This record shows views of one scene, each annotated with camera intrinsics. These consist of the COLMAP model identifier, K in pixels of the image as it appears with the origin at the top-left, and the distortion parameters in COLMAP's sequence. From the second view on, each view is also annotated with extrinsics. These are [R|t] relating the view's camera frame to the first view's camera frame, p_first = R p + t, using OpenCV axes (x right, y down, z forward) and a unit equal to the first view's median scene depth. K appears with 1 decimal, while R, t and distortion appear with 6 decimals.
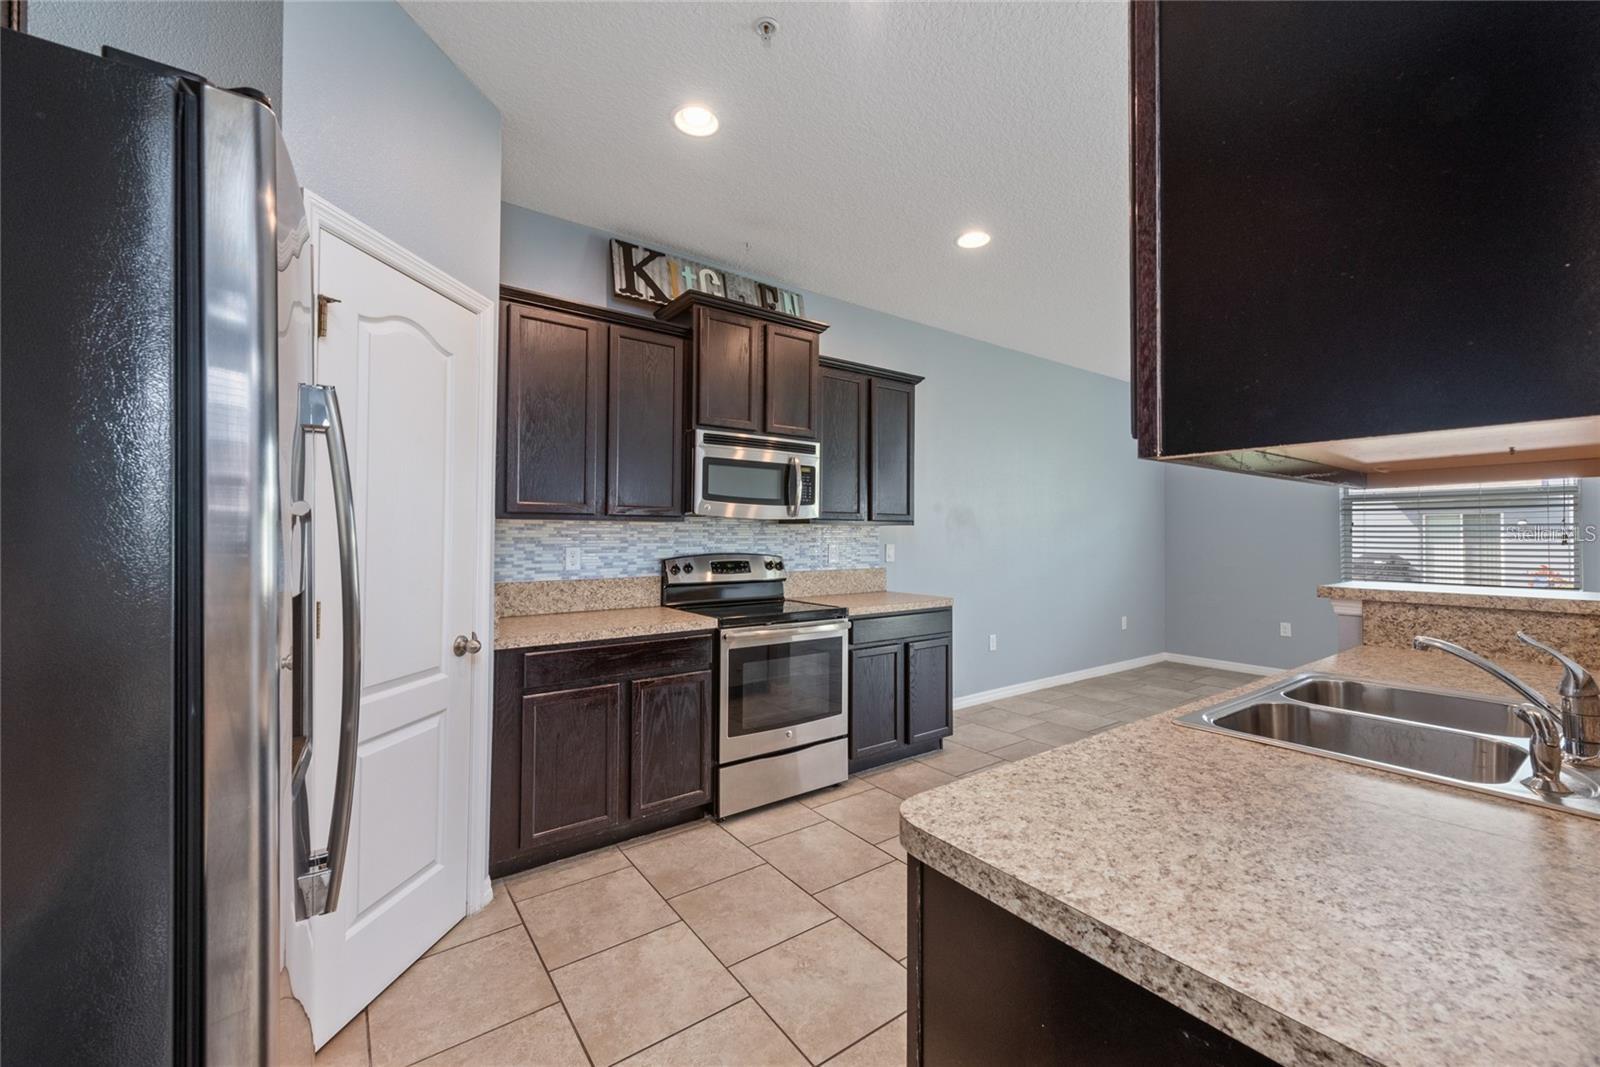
lens RADIAL K [[624.5, 0, 797.0], [0, 624.5, 530.4], [0, 0, 1]] dist [0.011604, -0.003340]
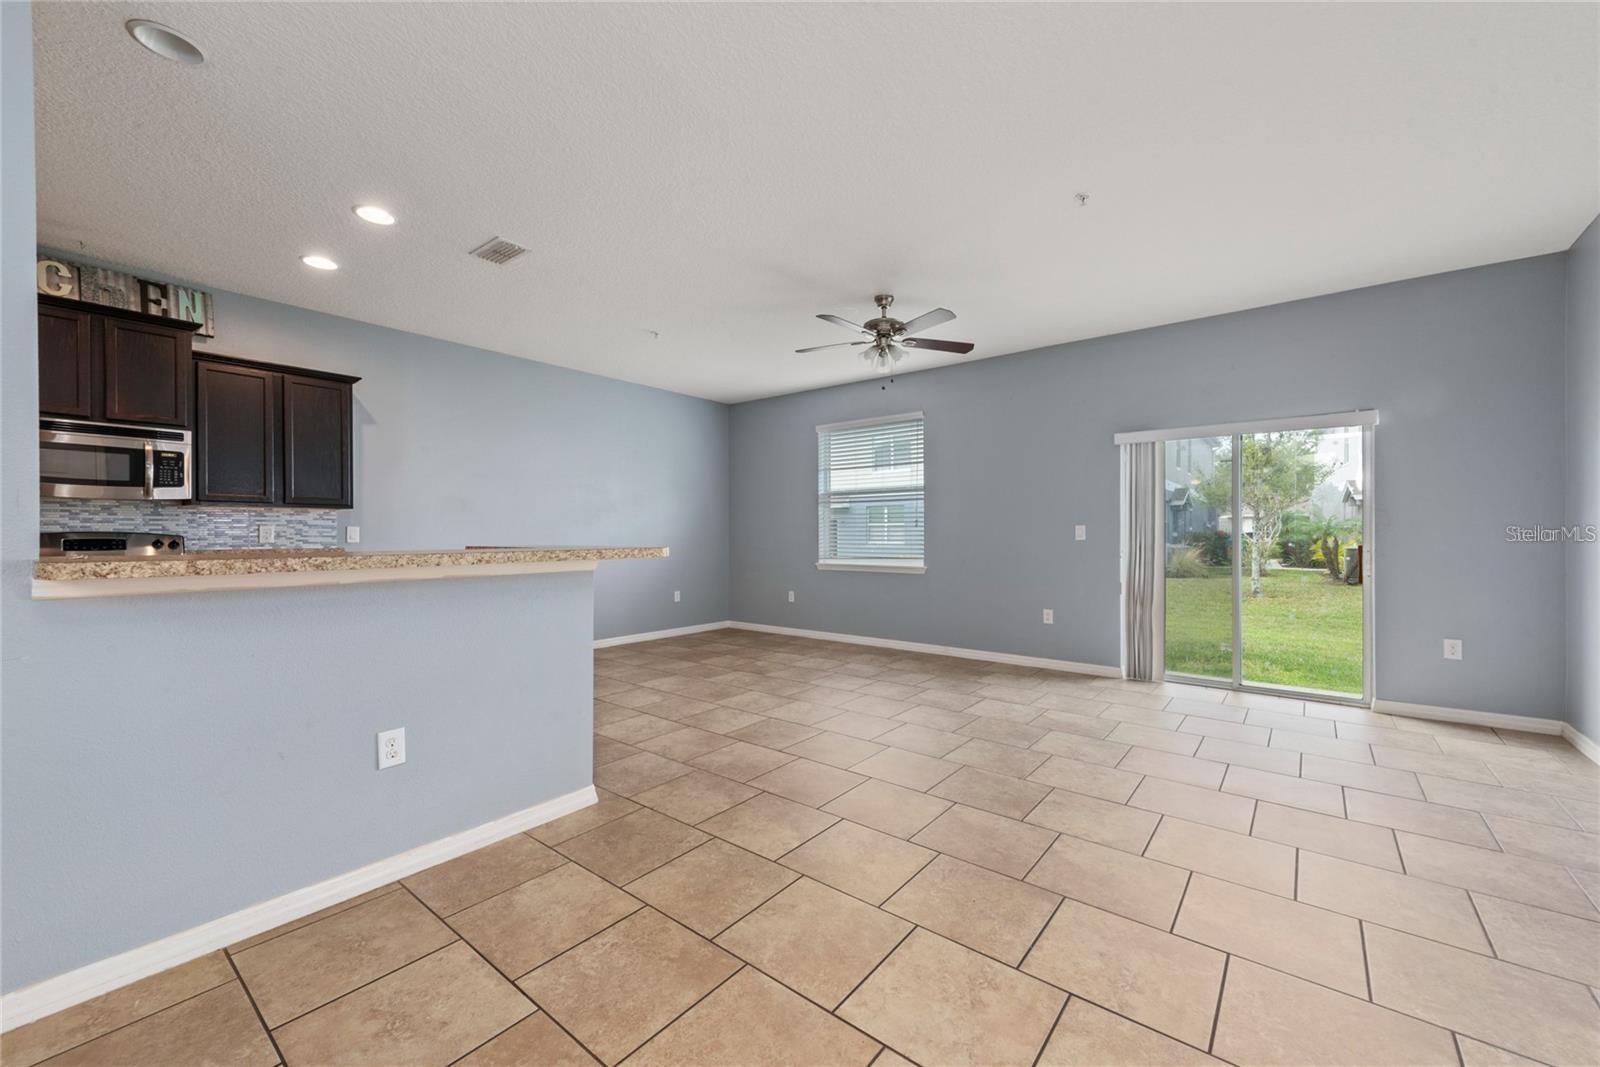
lens RADIAL K [[624.5, 0, 805.9], [0, 624.5, 538.4], [0, 0, 1]] dist [0.011604, -0.003340]
pose [[0.961362, -0.006749, 0.275205, 0.781575], [0.002541, 0.999874, 0.015643, 0.035221], [-0.275276, -0.014339, 0.961258, -0.373951]]
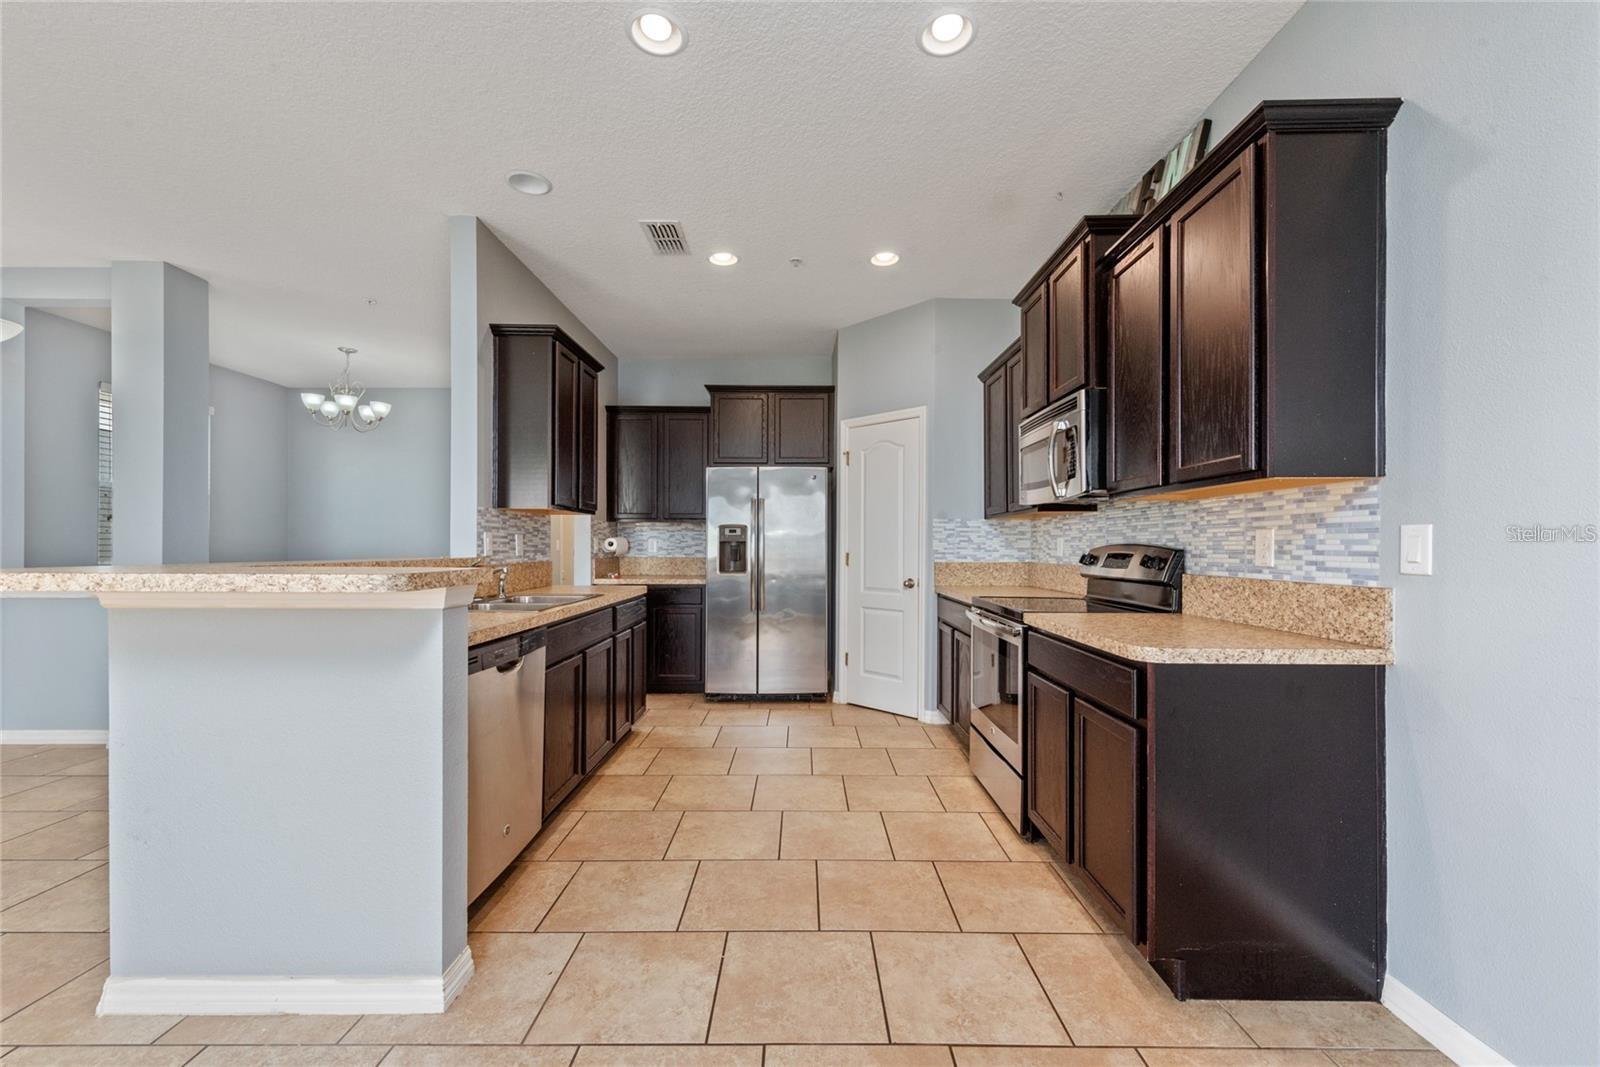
lens RADIAL K [[624.5, 0, 806.5], [0, 624.5, 546.8], [0, 0, 1]] dist [0.011604, -0.003340]
pose [[-0.579341, -0.003642, -0.815077, 0.821453], [0.002331, 0.999979, -0.006124, 0.046097], [0.815082, -0.005448, -0.579320, 1.172019]]
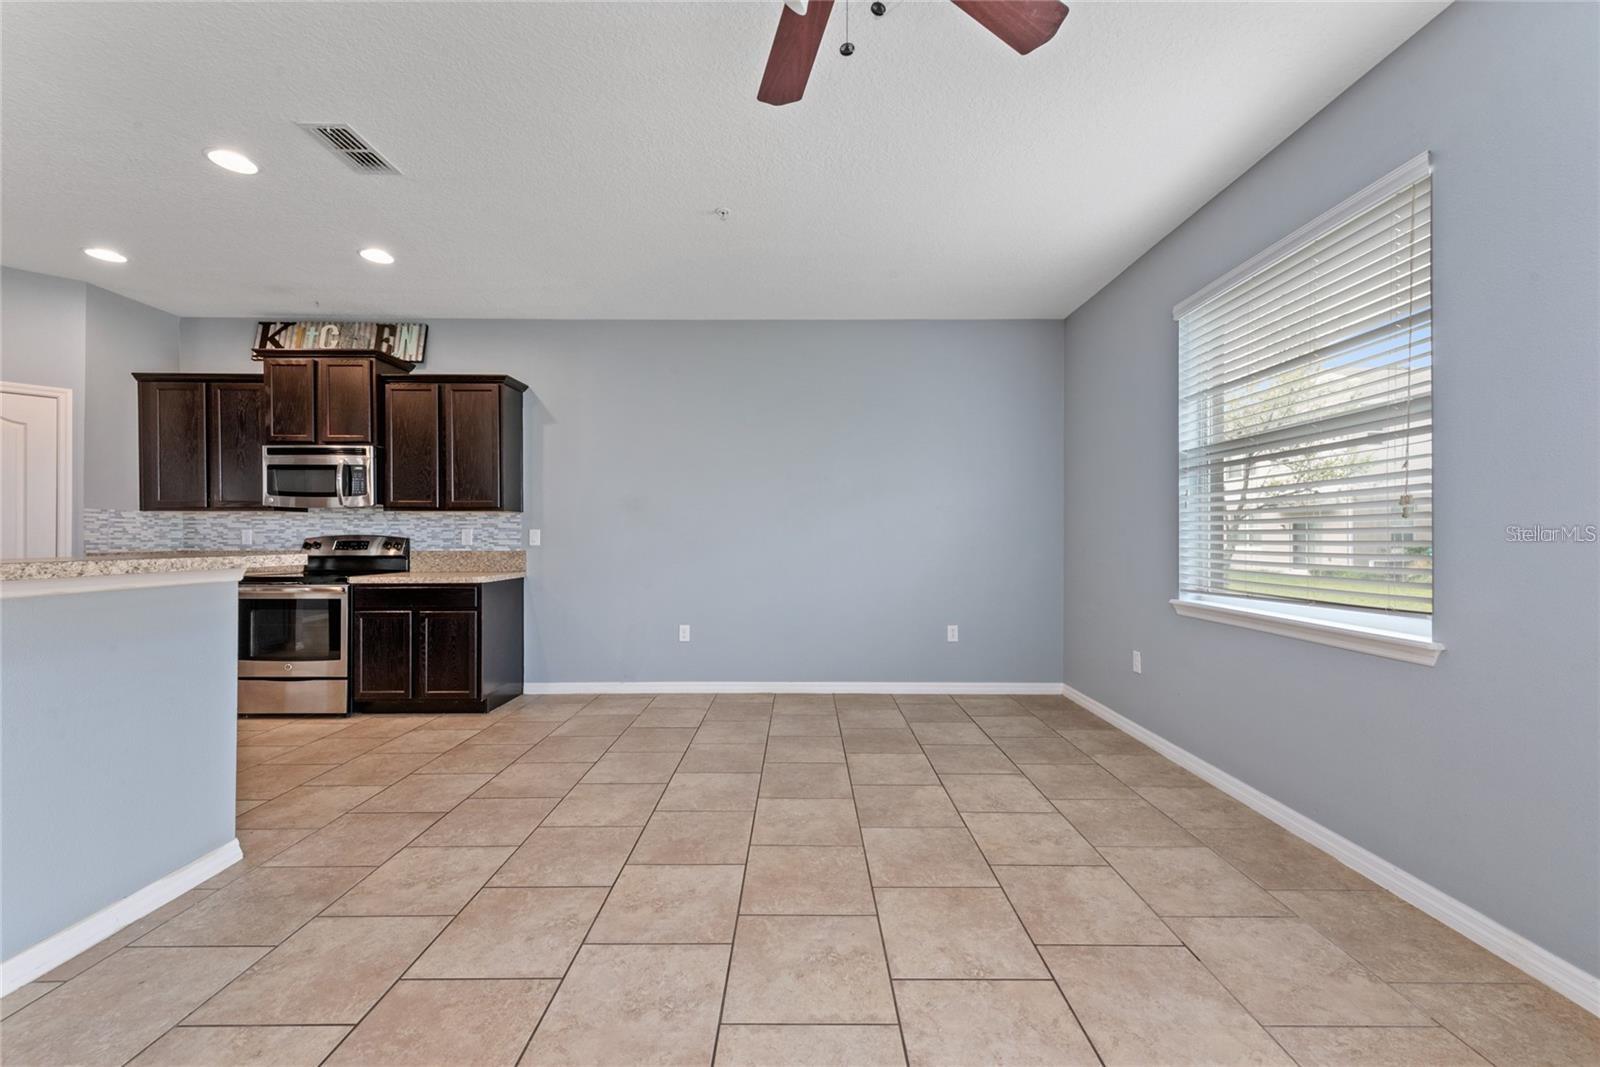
lens RADIAL K [[624.5, 0, 804.4], [0, 624.5, 539.2], [0, 0, 1]] dist [0.011604, -0.003340]
pose [[0.815743, -0.000633, -0.578415, 1.483977], [0.006840, 0.999940, 0.008552, 0.042274], [0.578374, -0.010933, 0.815698, 0.480664]]
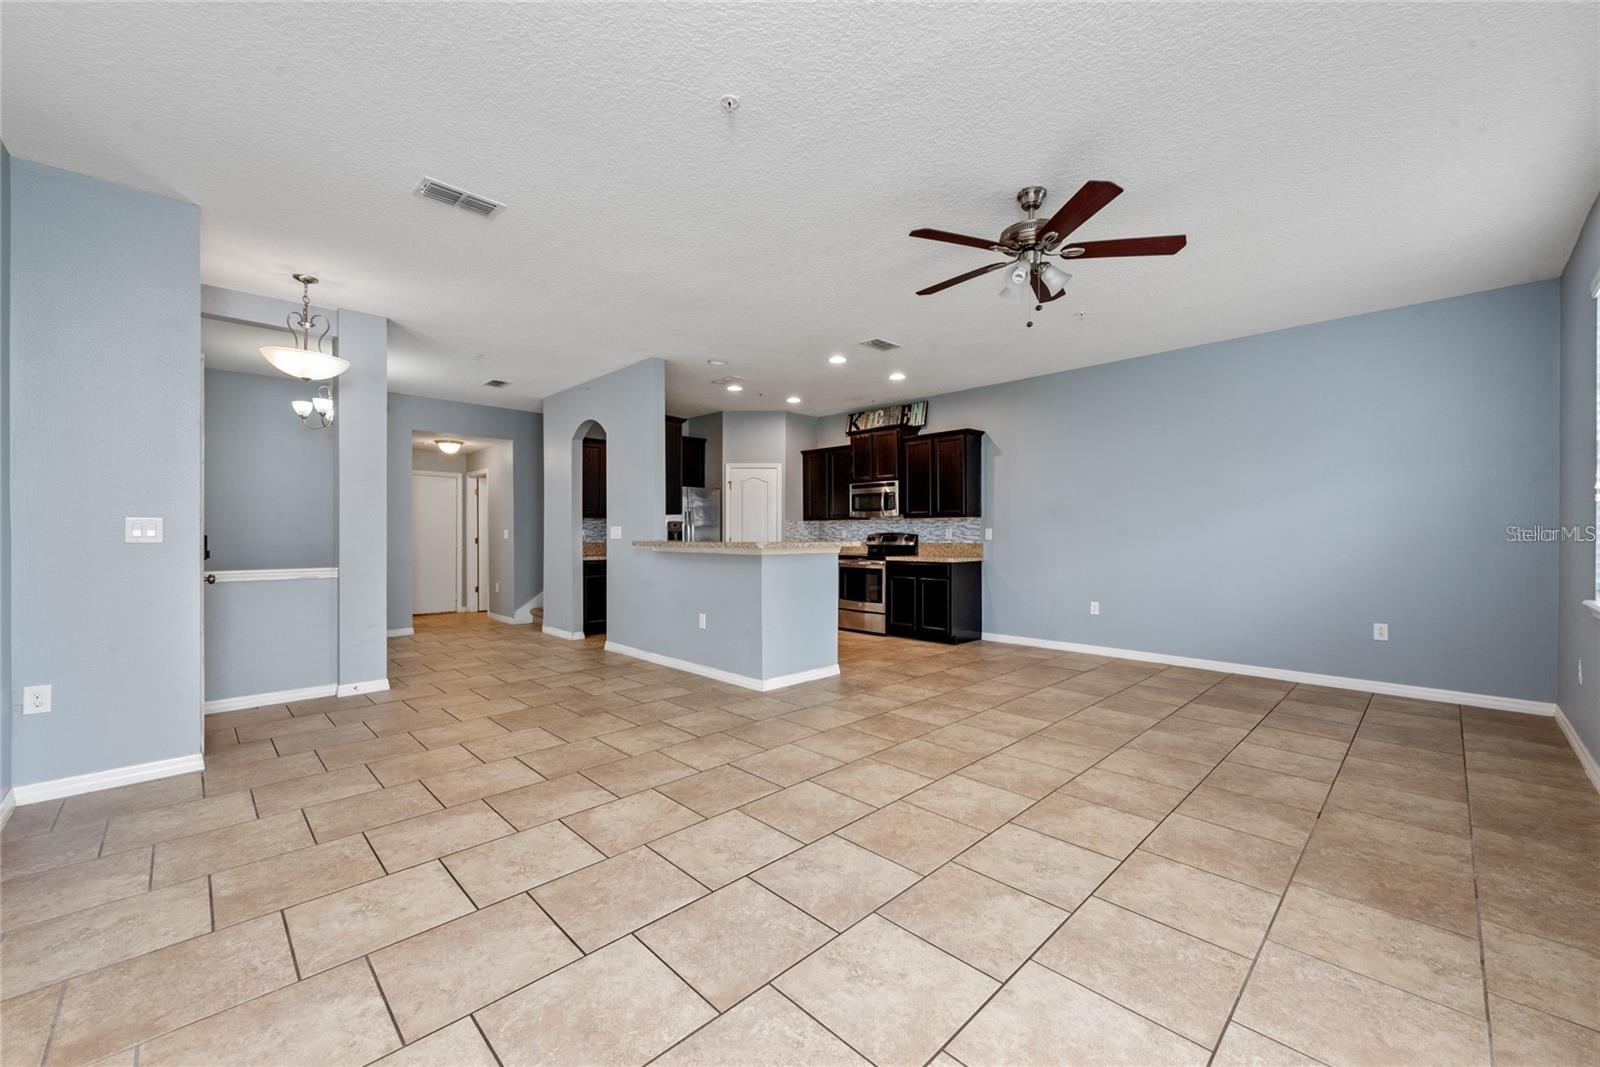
lens RADIAL K [[624.5, 0, 800.3], [0, 624.5, 537.6], [0, 0, 1]] dist [0.011604, -0.003340]
pose [[0.153287, 0.001806, -0.988180, 2.111952], [0.009111, 0.999953, 0.003241, 0.045325], [0.988140, -0.009500, 0.153264, 0.348723]]
